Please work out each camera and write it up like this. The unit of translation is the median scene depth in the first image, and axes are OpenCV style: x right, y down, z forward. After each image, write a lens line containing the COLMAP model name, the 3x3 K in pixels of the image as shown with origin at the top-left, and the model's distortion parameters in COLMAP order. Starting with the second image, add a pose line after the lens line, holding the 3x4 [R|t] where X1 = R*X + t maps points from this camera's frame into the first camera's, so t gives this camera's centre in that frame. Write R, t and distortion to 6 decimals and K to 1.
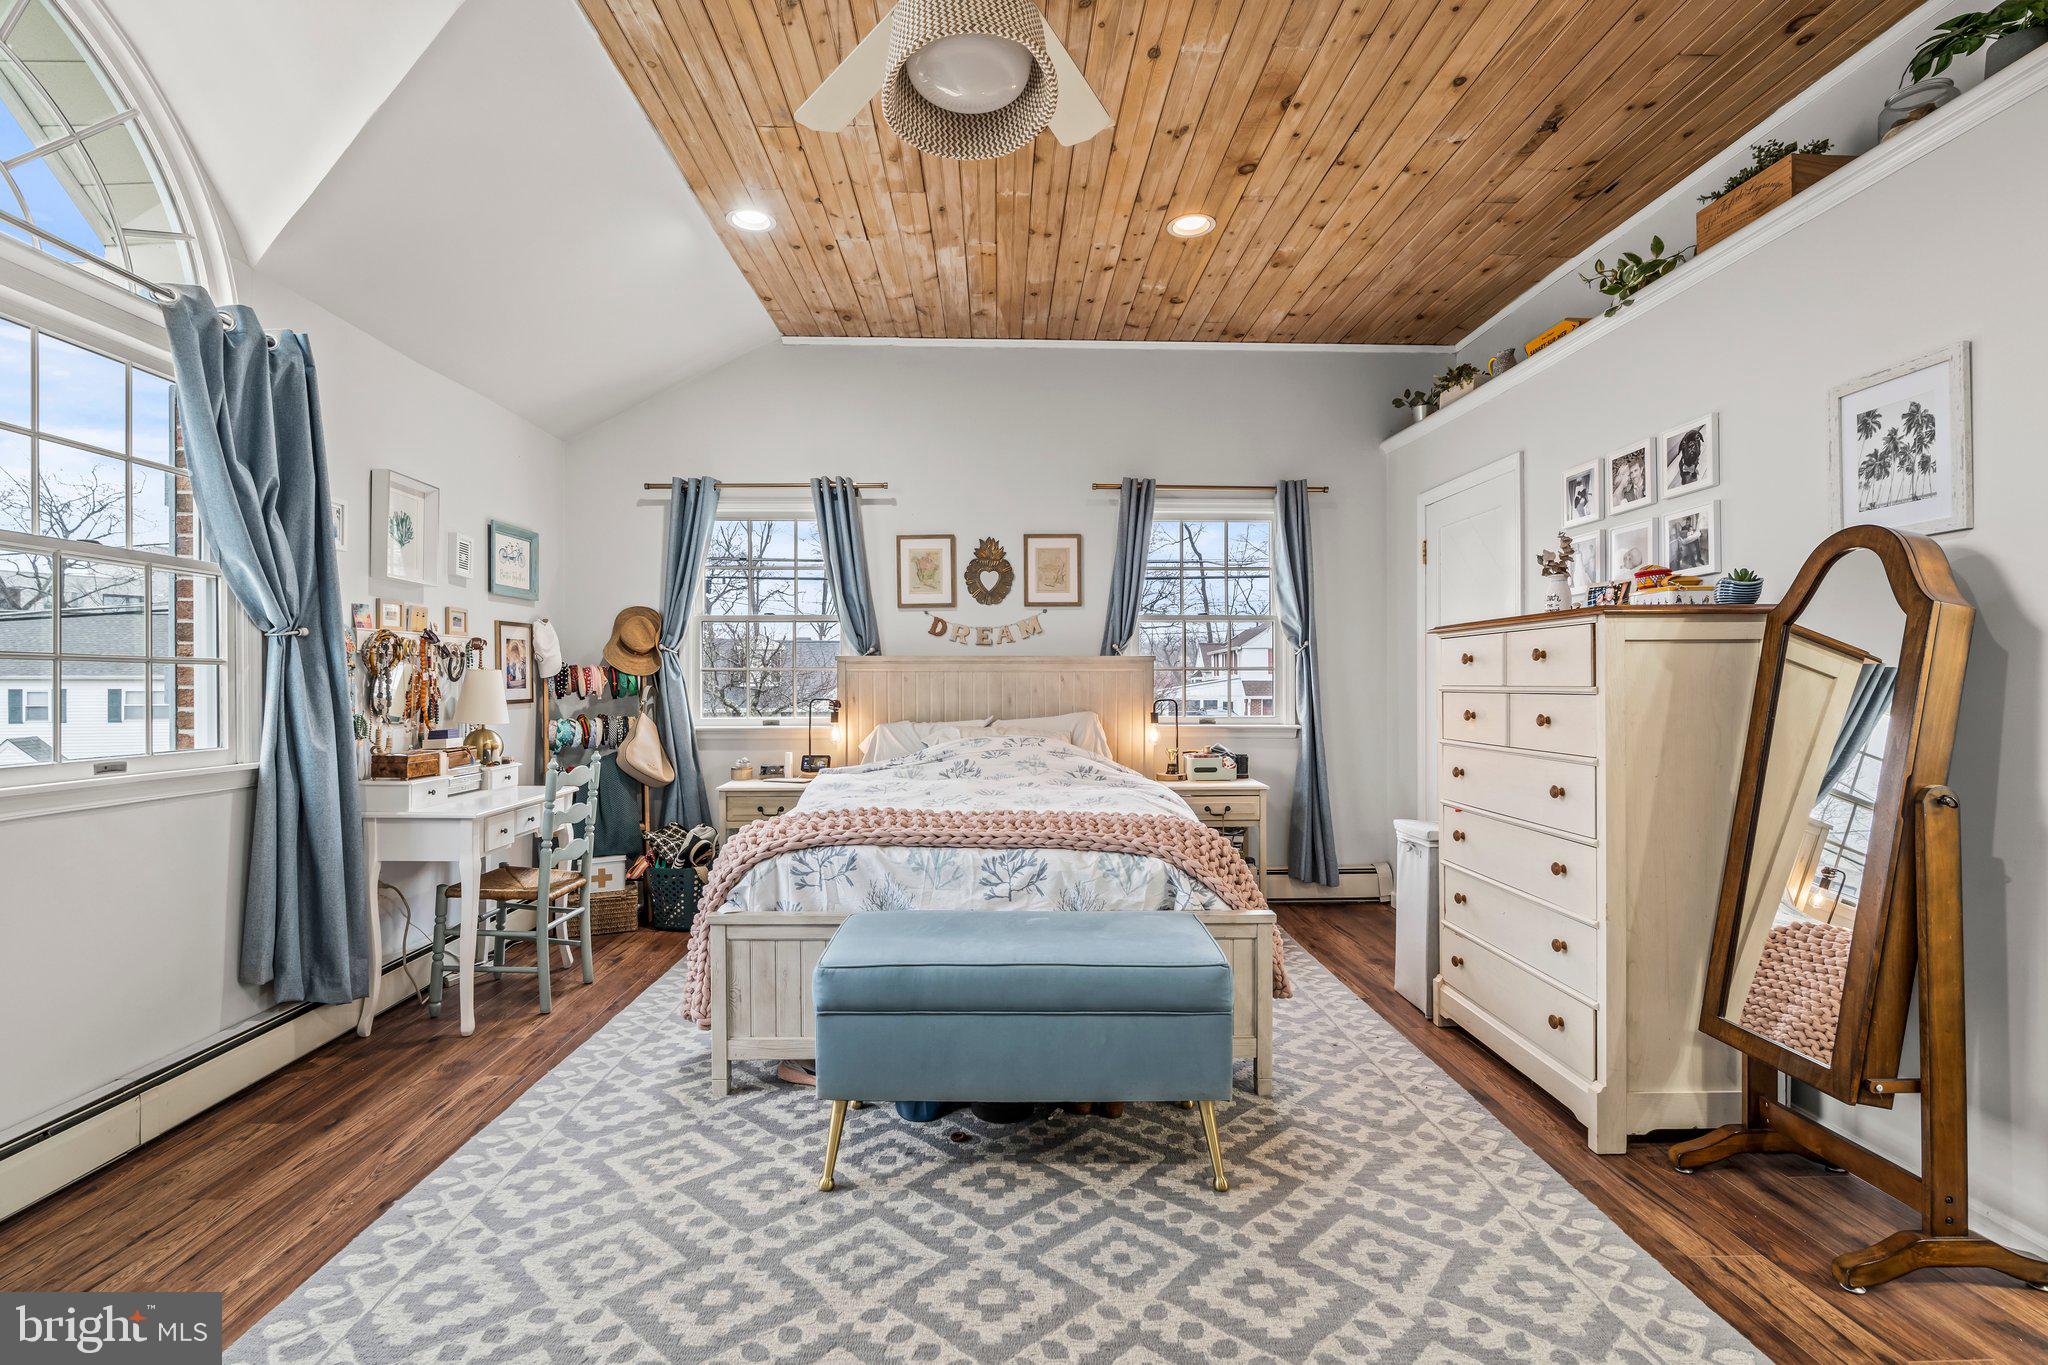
lens RADIAL K [[929.2, 0, 1014.7], [0, 929.2, 687.5], [0, 0, 1]] dist [-0.010891, 0.004261]
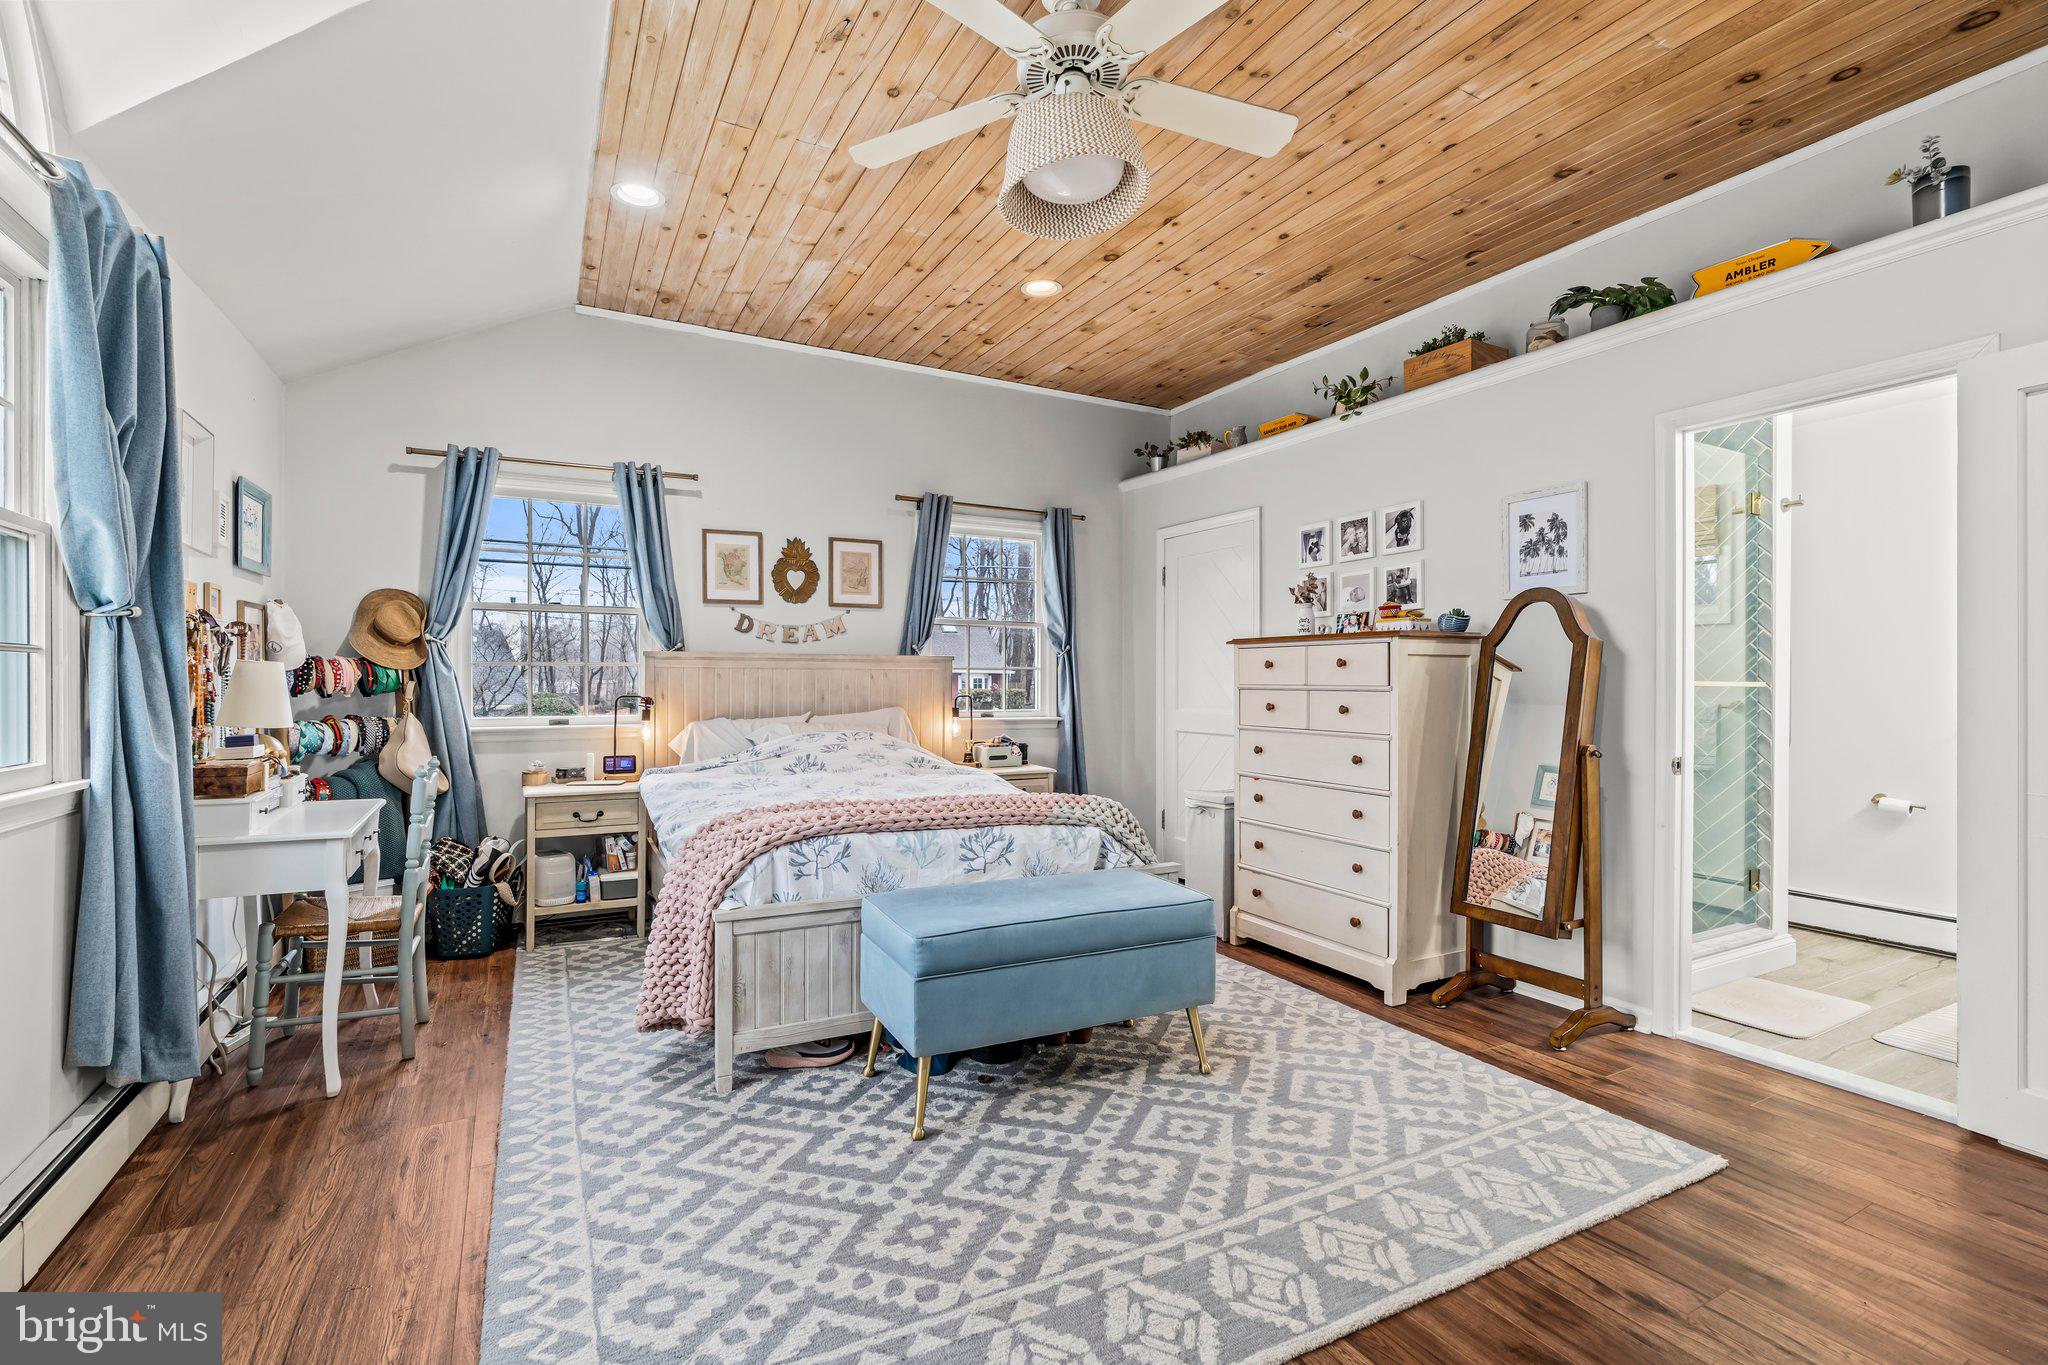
lens RADIAL K [[929.2, 0, 1004.9], [0, 929.2, 683.8], [0, 0, 1]] dist [-0.010891, 0.004261]
pose [[0.895604, 0.002968, 0.444842, -0.428865], [-0.002928, 0.999995, -0.000777, -0.000882], [-0.444842, -0.000607, 0.895609, -0.026741]]
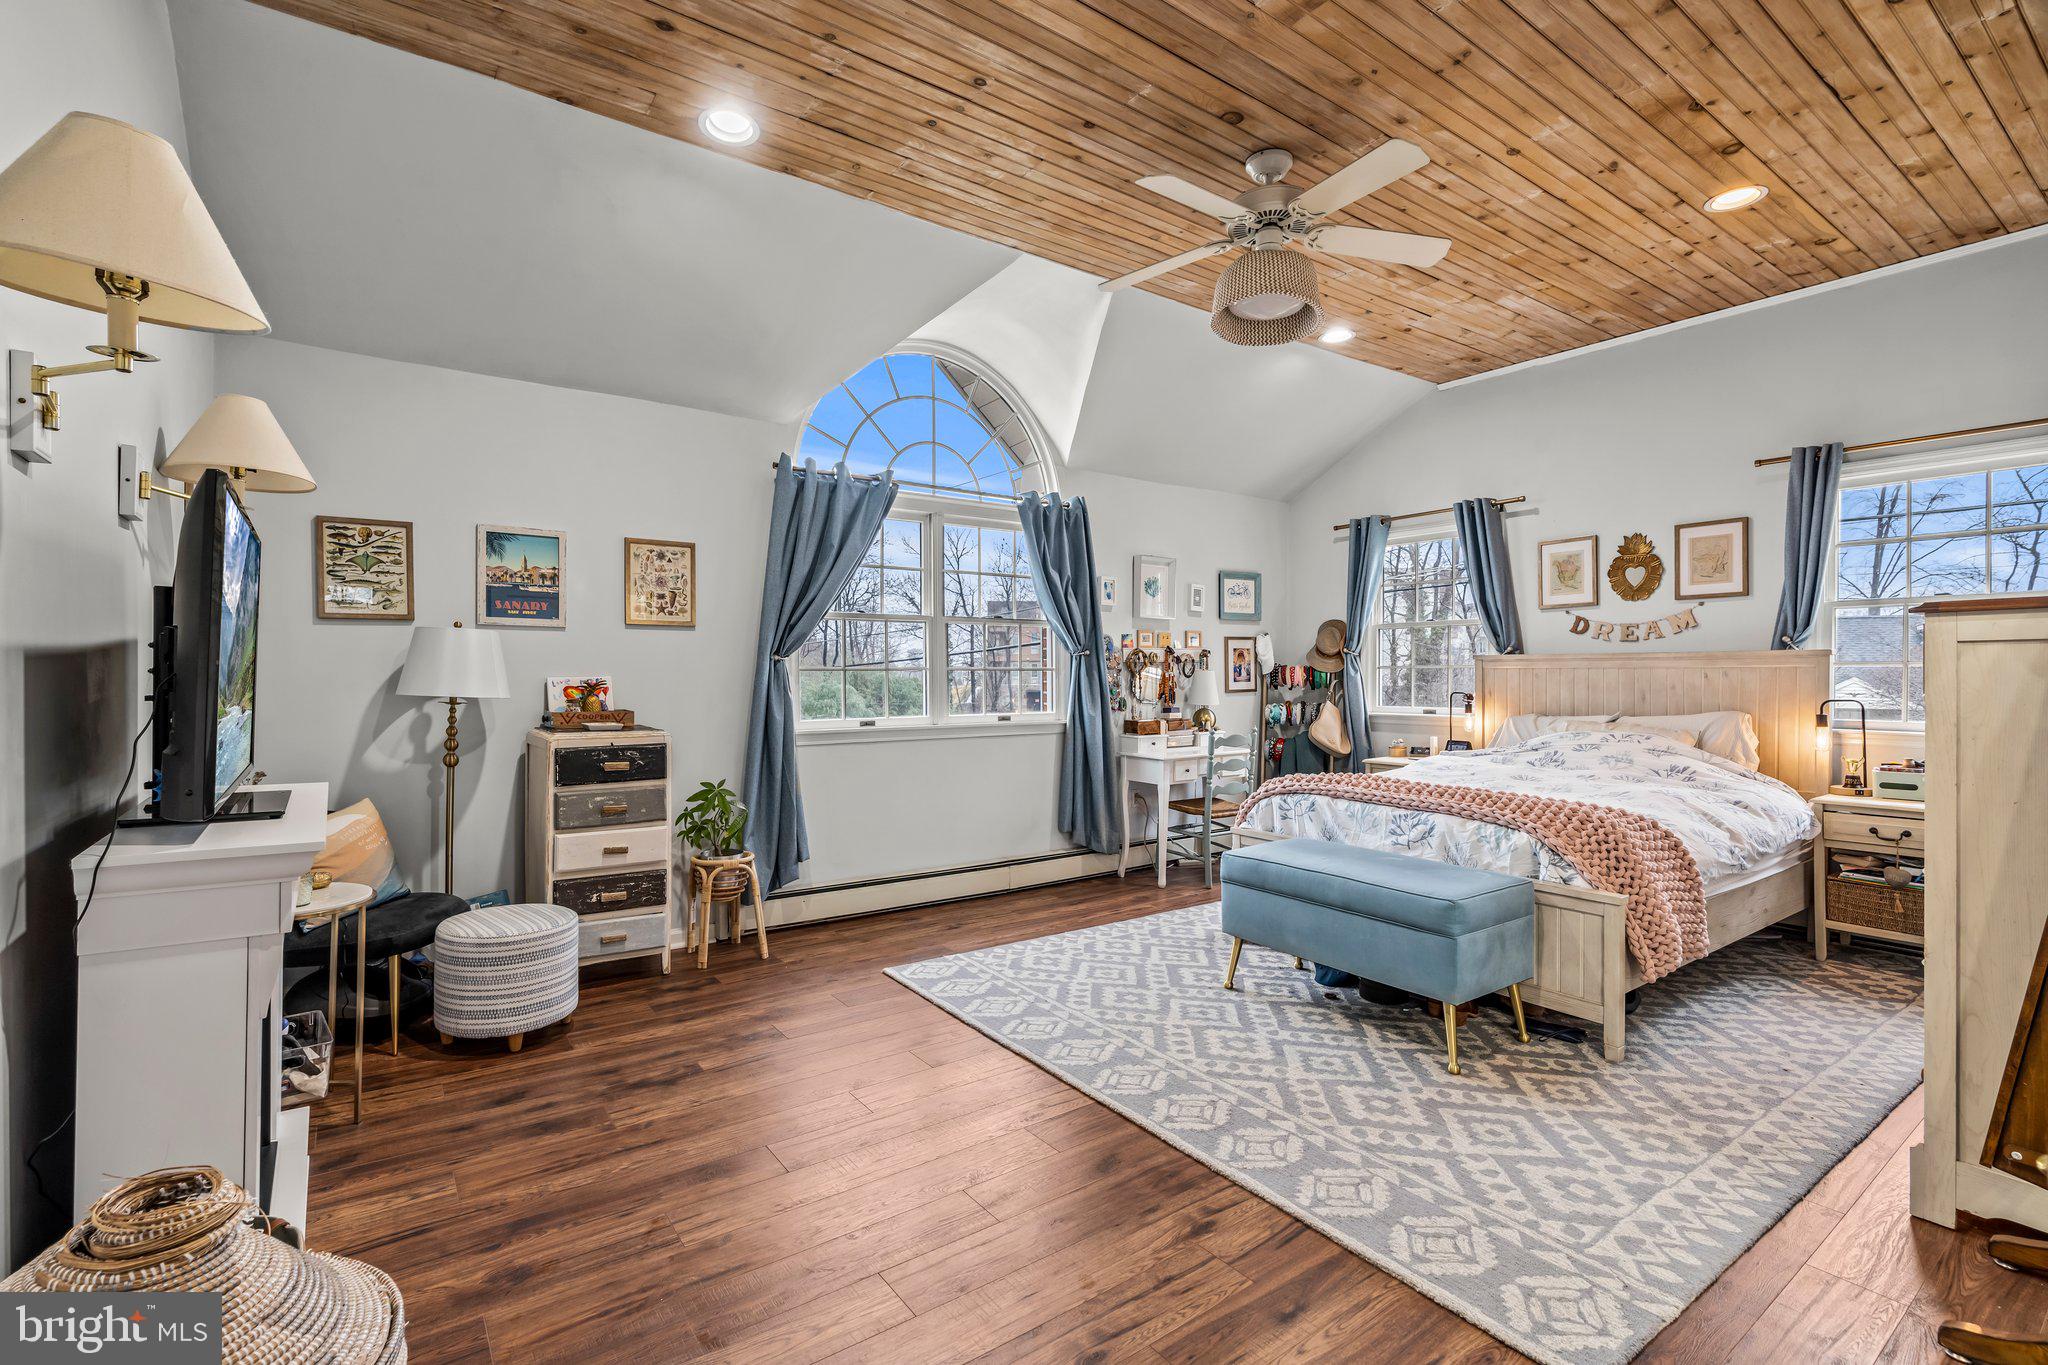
lens RADIAL K [[929.2, 0, 992.0], [0, 929.2, 687.7], [0, 0, 1]] dist [-0.010891, 0.004261]
pose [[0.537758, 0.012440, -0.843008, 0.682084], [-0.001973, 0.999907, 0.013497, -0.012686], [0.843097, -0.005594, 0.537732, -0.174817]]
